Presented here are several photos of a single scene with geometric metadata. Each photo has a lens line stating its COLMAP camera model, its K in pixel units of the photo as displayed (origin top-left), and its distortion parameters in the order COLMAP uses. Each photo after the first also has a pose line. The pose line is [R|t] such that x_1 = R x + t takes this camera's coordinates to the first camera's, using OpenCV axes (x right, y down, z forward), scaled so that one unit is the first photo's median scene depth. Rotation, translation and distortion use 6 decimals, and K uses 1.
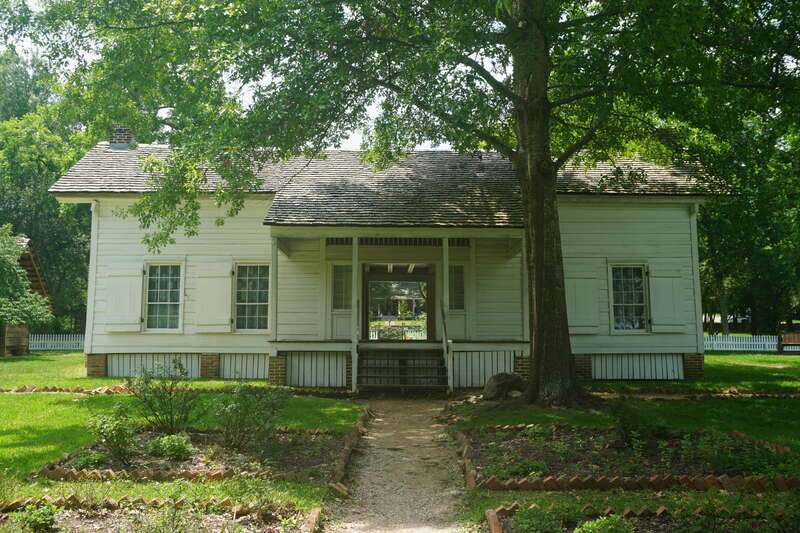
lens RADIAL K [[833.6, 0, 400.0], [0, 833.6, 266.5], [0, 0, 1]] dist [0.004904, 0.000832]
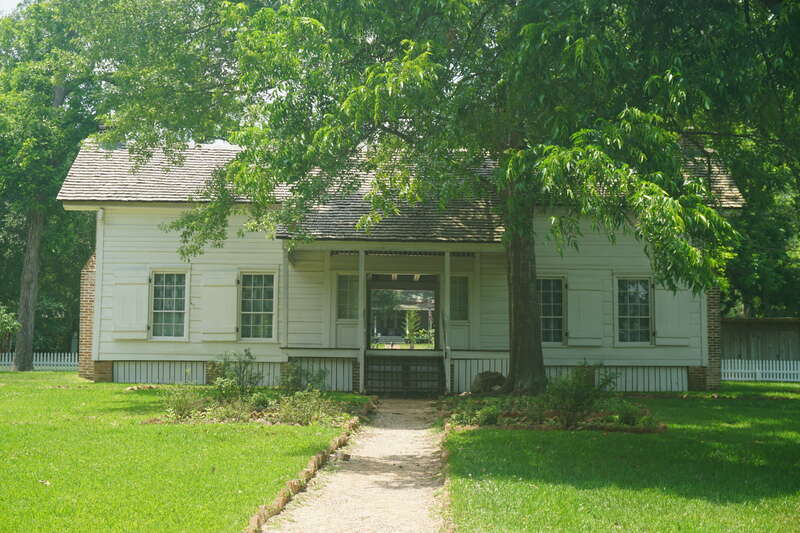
lens RADIAL K [[1467.8, 0, 400.0], [0, 1467.8, 266.5], [0, 0, 1]] dist [-0.014016, -0.011816]
pose [[0.999938, 0.008723, -0.006904, 0.007029], [-0.008658, 0.999918, 0.009426, -0.029352], [0.006985, -0.009366, 0.999932, -0.772146]]
